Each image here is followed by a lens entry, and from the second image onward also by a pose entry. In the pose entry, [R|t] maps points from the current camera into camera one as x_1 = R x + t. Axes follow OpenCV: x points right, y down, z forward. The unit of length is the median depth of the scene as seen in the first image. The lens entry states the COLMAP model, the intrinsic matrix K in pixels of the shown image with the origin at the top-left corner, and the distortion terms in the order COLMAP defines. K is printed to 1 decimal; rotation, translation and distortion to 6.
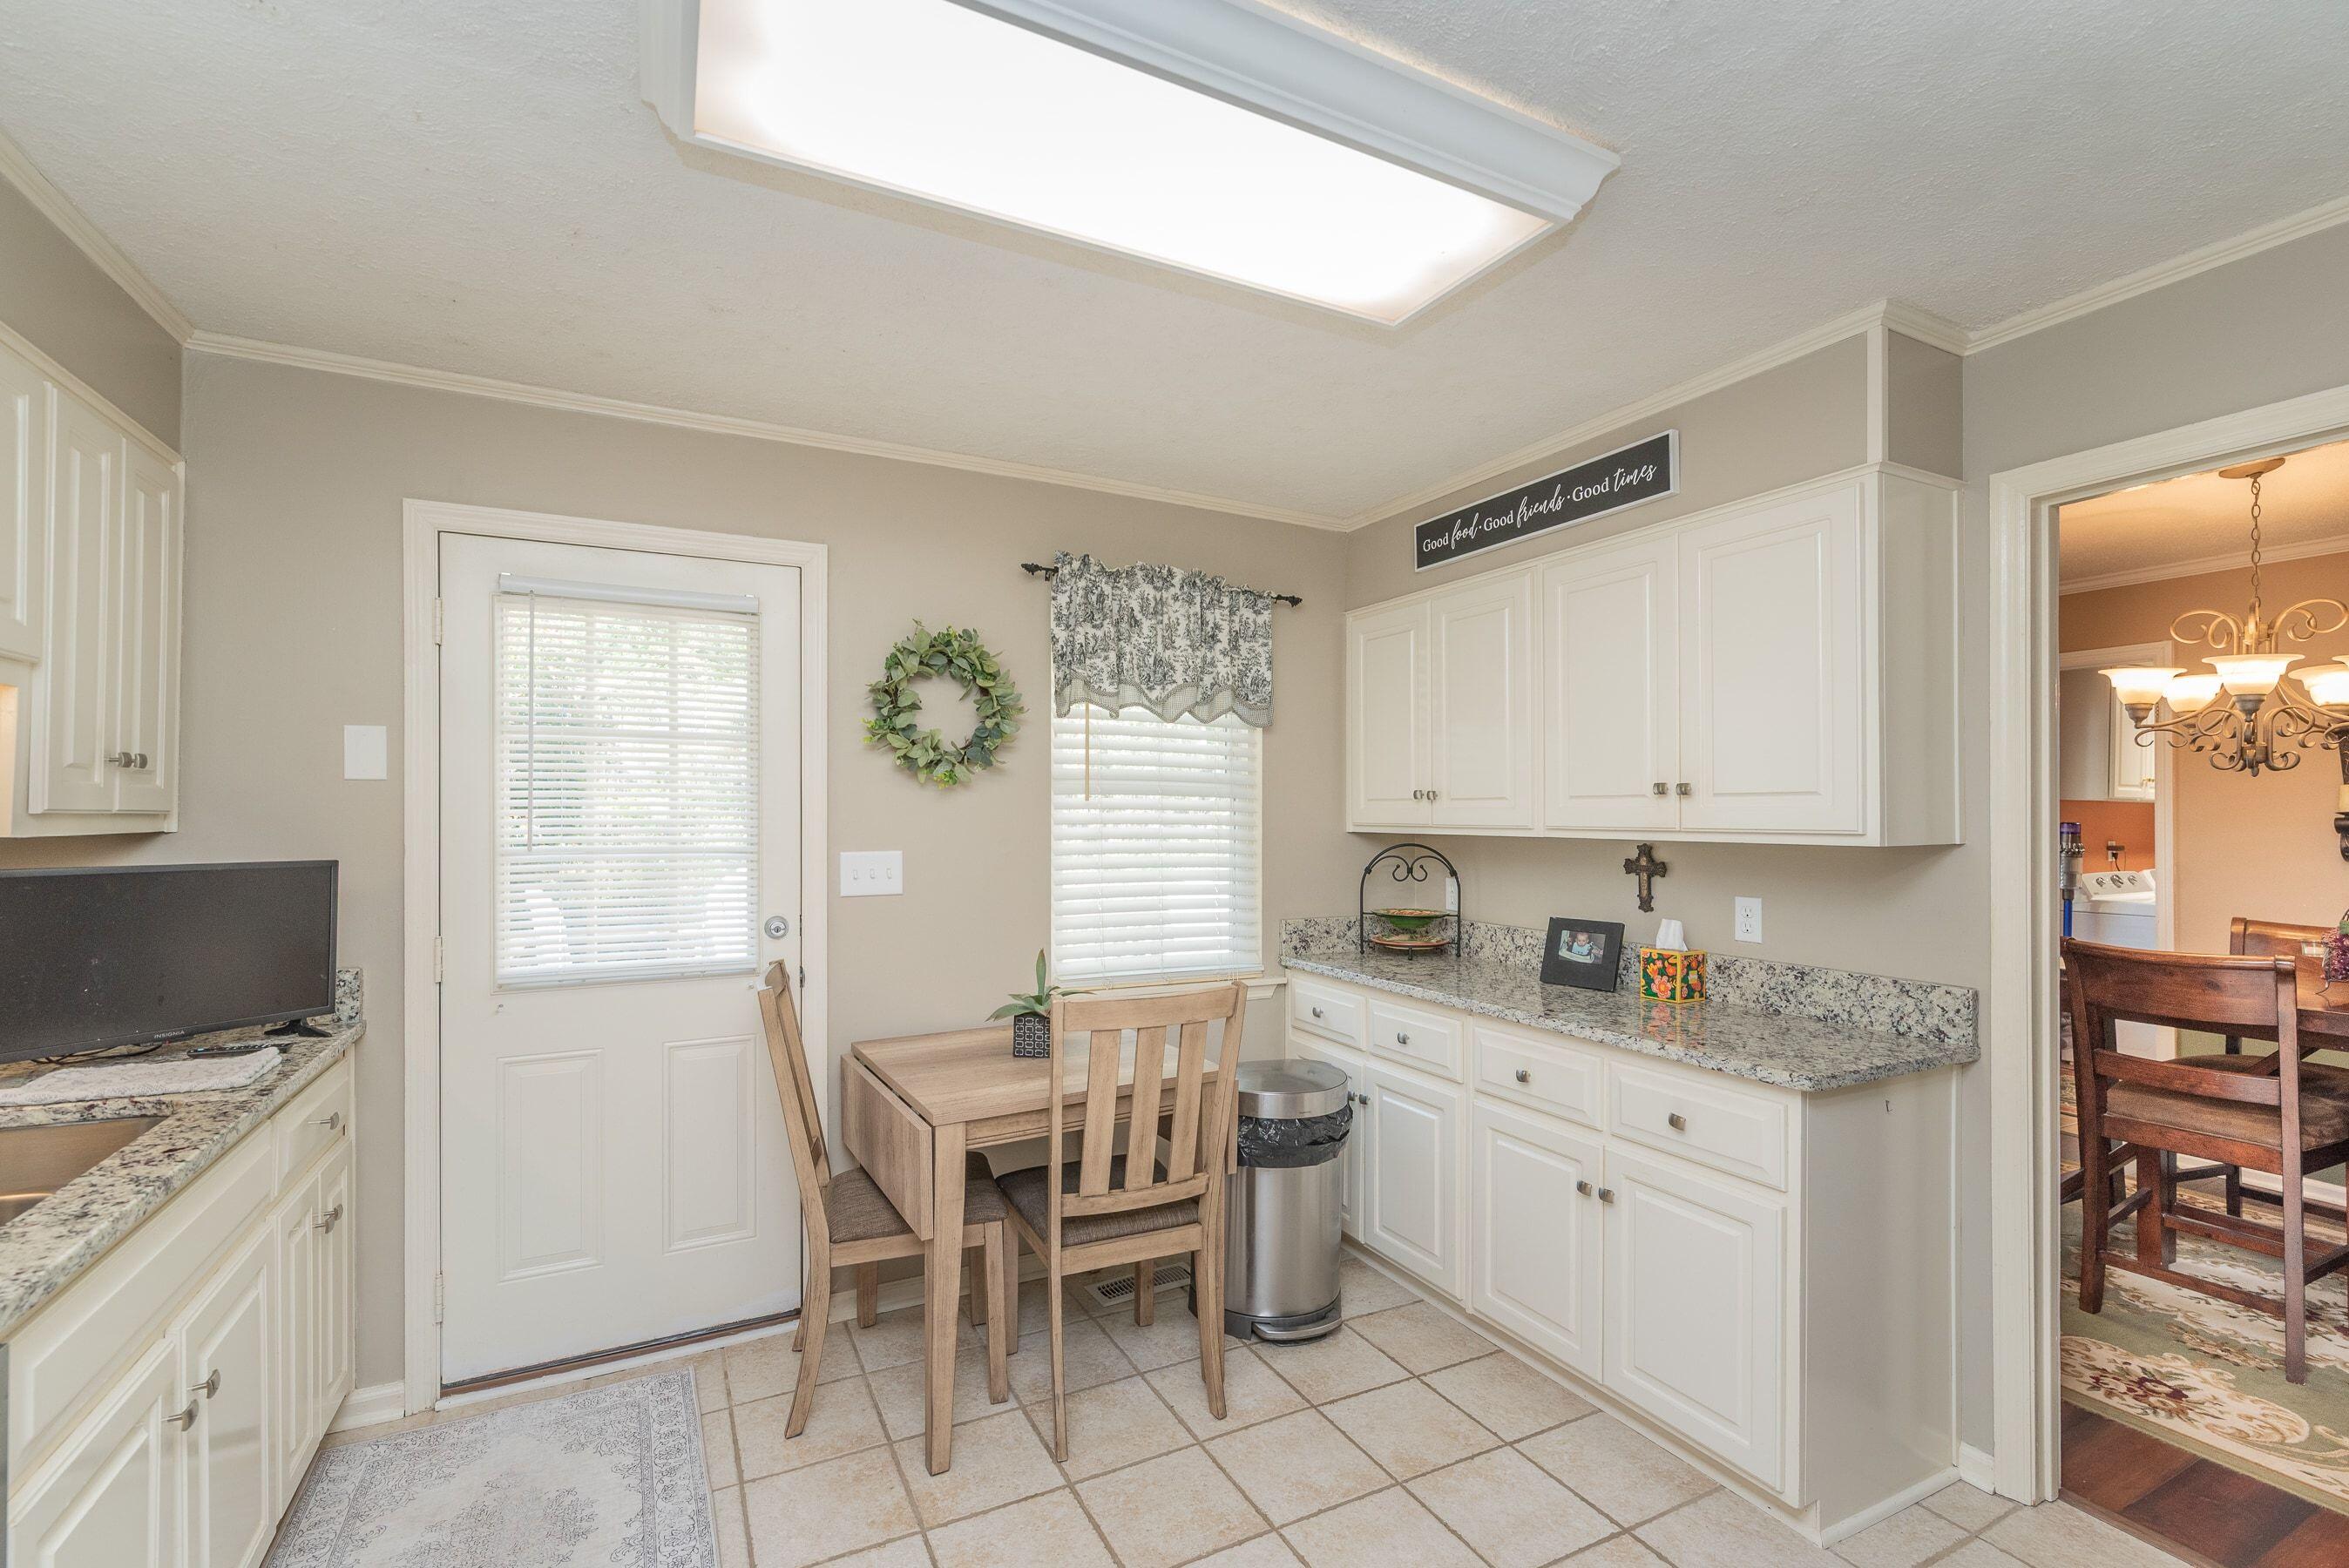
lens RADIAL K [[1022.9, 0, 1178.5], [0, 1022.9, 799.6], [0, 0, 1]] dist [0.001607, -0.001966]
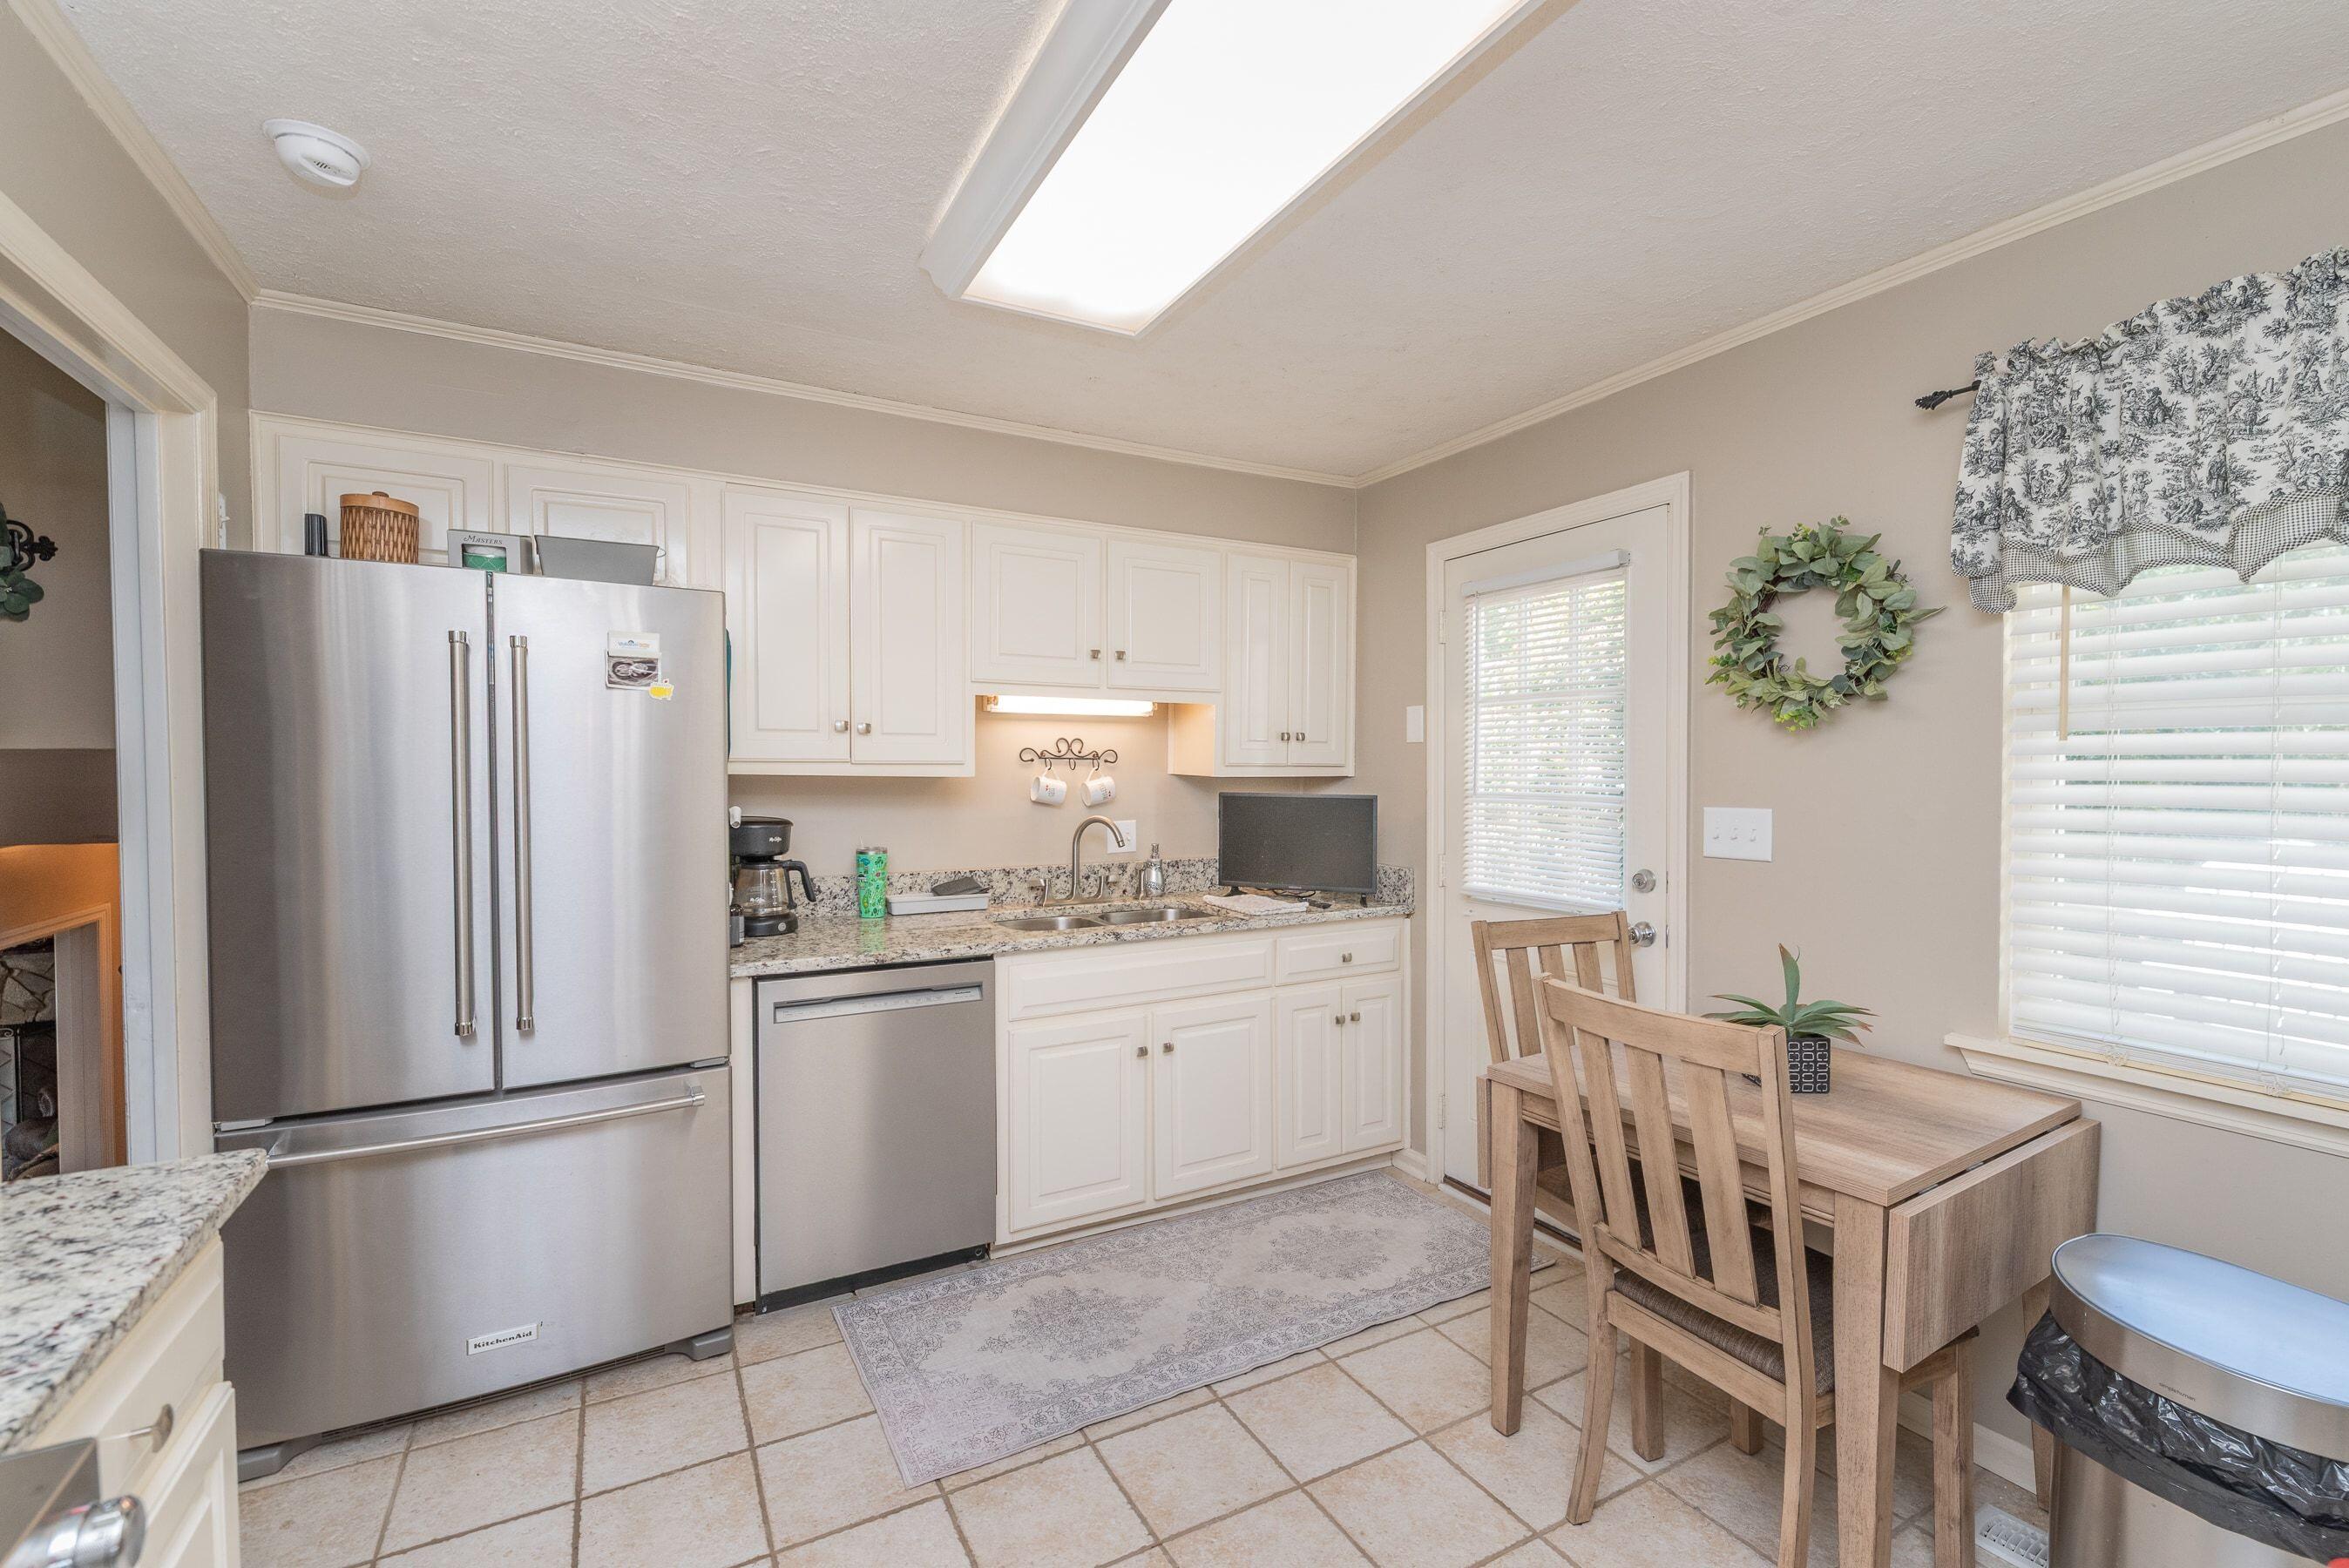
lens RADIAL K [[1022.9, 0, 1181.4], [0, 1022.9, 795.7], [0, 0, 1]] dist [0.001607, -0.001966]
pose [[0.027853, 0.023900, -0.999326, 0.534341], [0.010062, 0.999657, 0.024189, 0.013864], [0.999561, -0.010729, 0.027603, 0.493148]]
